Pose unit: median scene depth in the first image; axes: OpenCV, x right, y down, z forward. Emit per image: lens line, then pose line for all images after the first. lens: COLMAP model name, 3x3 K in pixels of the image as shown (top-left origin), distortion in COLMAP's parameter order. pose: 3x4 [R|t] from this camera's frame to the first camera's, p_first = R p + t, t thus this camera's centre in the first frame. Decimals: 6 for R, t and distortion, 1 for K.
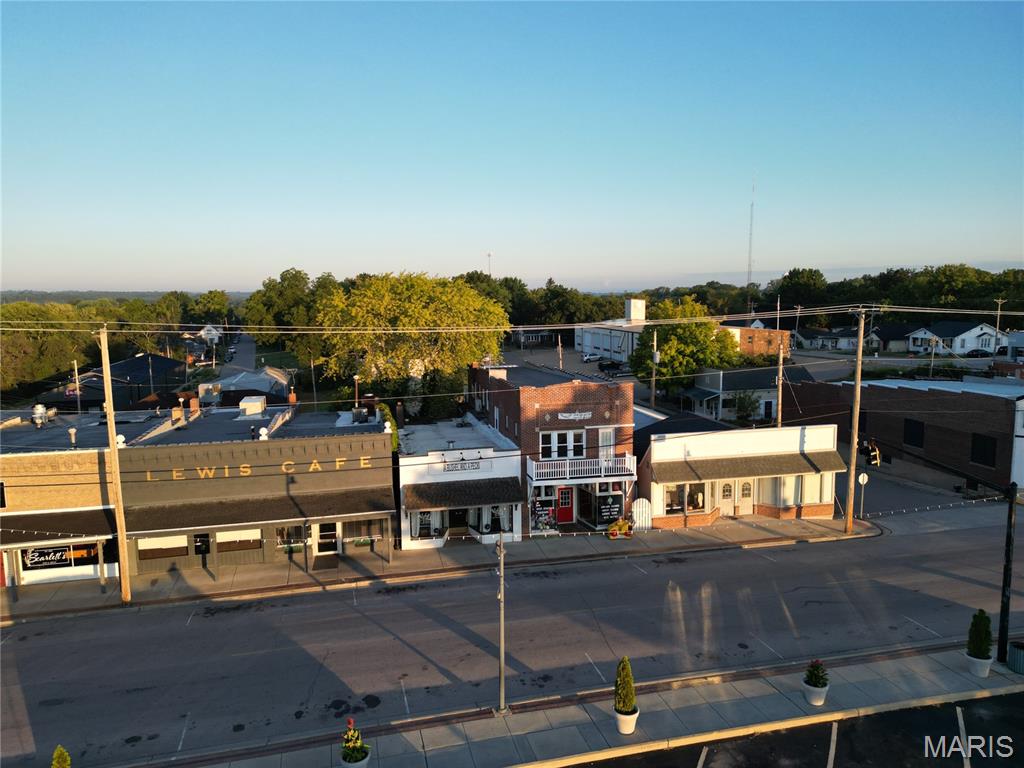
lens RADIAL K [[711.6, 0, 509.6], [0, 711.6, 379.9], [0, 0, 1]] dist [0.091177, -0.094722]
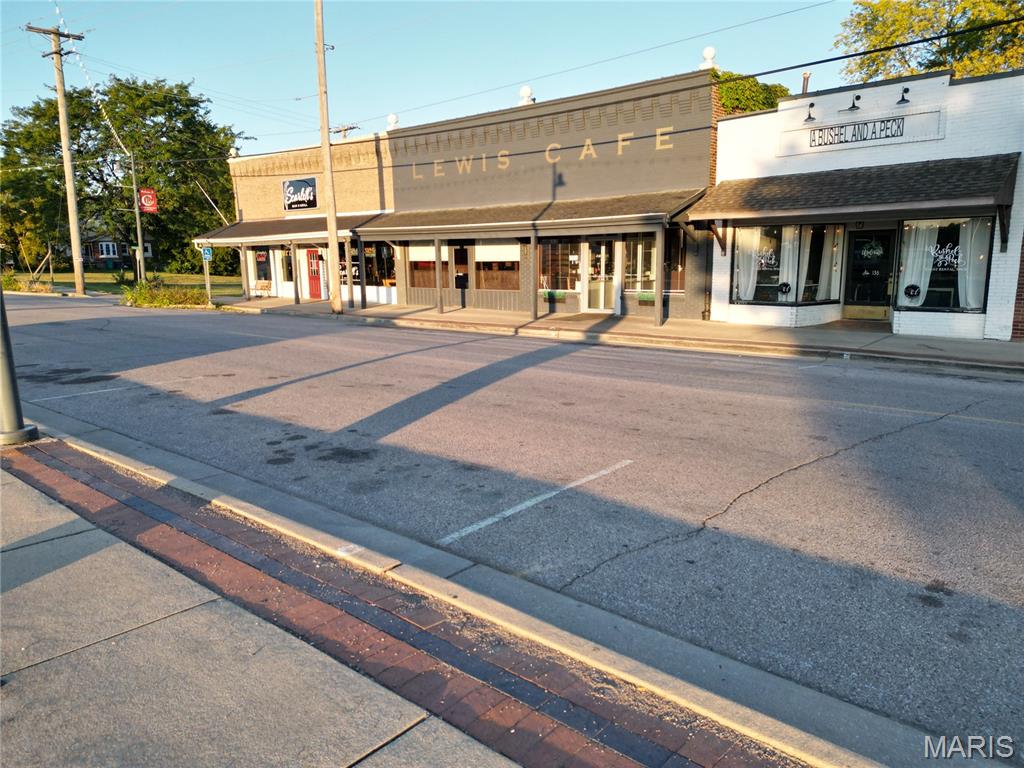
lens RADIAL K [[711.6, 0, 509.6], [0, 711.6, 379.9], [0, 0, 1]] dist [0.091177, -0.094722]
pose [[0.580475, 0.145391, -0.801193, 0.176468], [-0.092400, 0.989336, 0.112588, 0.239229], [0.809018, 0.008676, 0.587719, 0.605578]]
